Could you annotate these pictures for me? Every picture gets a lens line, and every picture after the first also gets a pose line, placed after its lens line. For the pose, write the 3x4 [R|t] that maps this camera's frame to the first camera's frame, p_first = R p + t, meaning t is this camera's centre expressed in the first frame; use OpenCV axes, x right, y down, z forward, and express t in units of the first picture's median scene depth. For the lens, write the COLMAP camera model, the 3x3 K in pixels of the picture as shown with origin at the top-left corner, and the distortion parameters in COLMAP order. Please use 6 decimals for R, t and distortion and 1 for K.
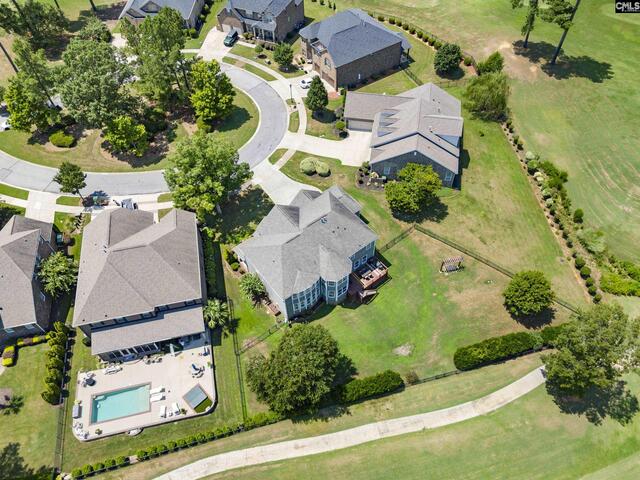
lens RADIAL K [[472.3, 0, 320.0], [0, 472.3, 240.0], [0, 0, 1]] dist [0.081533, -0.082698]
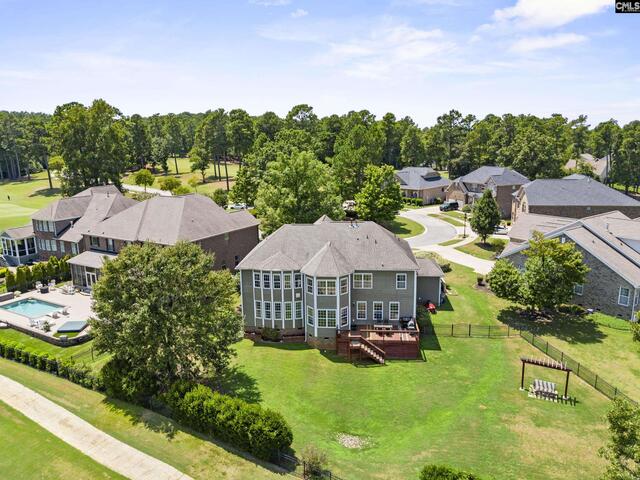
lens RADIAL K [[481.8, 0, 320.1], [0, 481.8, 220.6], [0, 0, 1]] dist [0.032098, 0.003069]
pose [[0.737481, 0.130970, -0.662547, 0.465632], [-0.537788, 0.707314, -0.458793, 0.327439], [0.408541, 0.694661, 0.592065, 0.550664]]
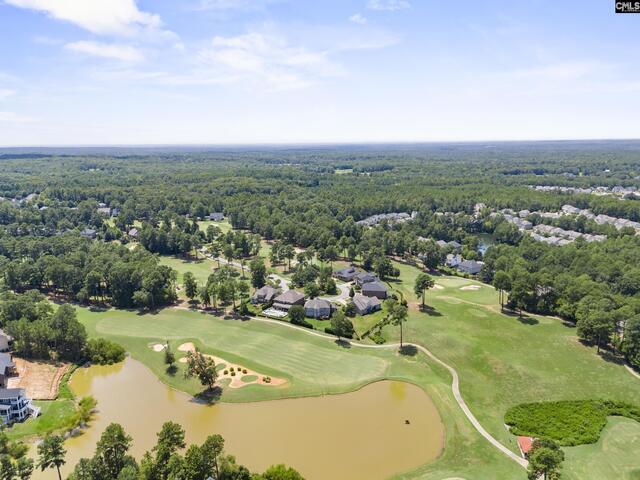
lens RADIAL K [[472.3, 0, 320.0], [0, 472.3, 240.0], [0, 0, 1]] dist [0.081533, -0.082698]
pose [[0.736842, 0.155404, -0.657961, 3.089434], [-0.538505, 0.723322, -0.432223, 1.611110], [0.408749, 0.672796, 0.616660, -2.384847]]
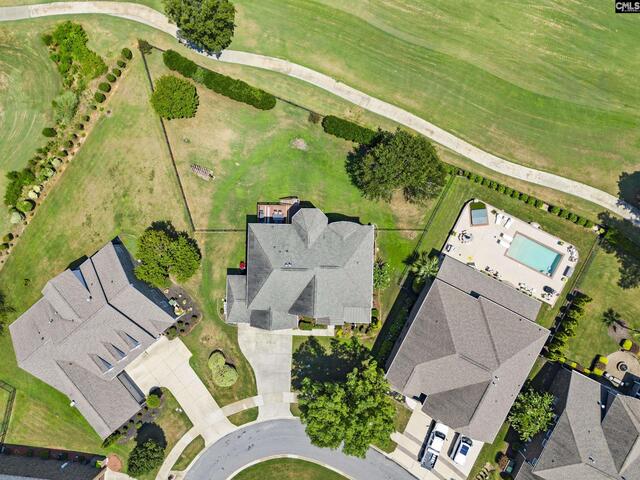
lens RADIAL K [[472.3, 0, 320.0], [0, 472.3, 240.0], [0, 0, 1]] dist [0.081533, -0.082698]
pose [[-0.774049, -0.629938, 0.063459, -0.068935], [0.546497, -0.614166, 0.569333, -0.512260], [-0.319670, 0.475372, 0.819654, 0.205750]]
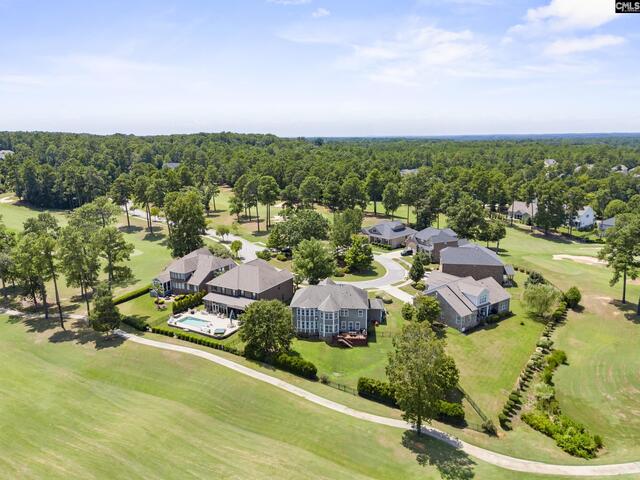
lens RADIAL K [[472.3, 0, 320.0], [0, 472.3, 240.0], [0, 0, 1]] dist [0.081533, -0.082698]
pose [[0.736155, 0.166471, -0.656020, 1.000481], [-0.544151, 0.721950, -0.427420, 0.582682], [0.402461, 0.671622, 0.622053, -0.134052]]
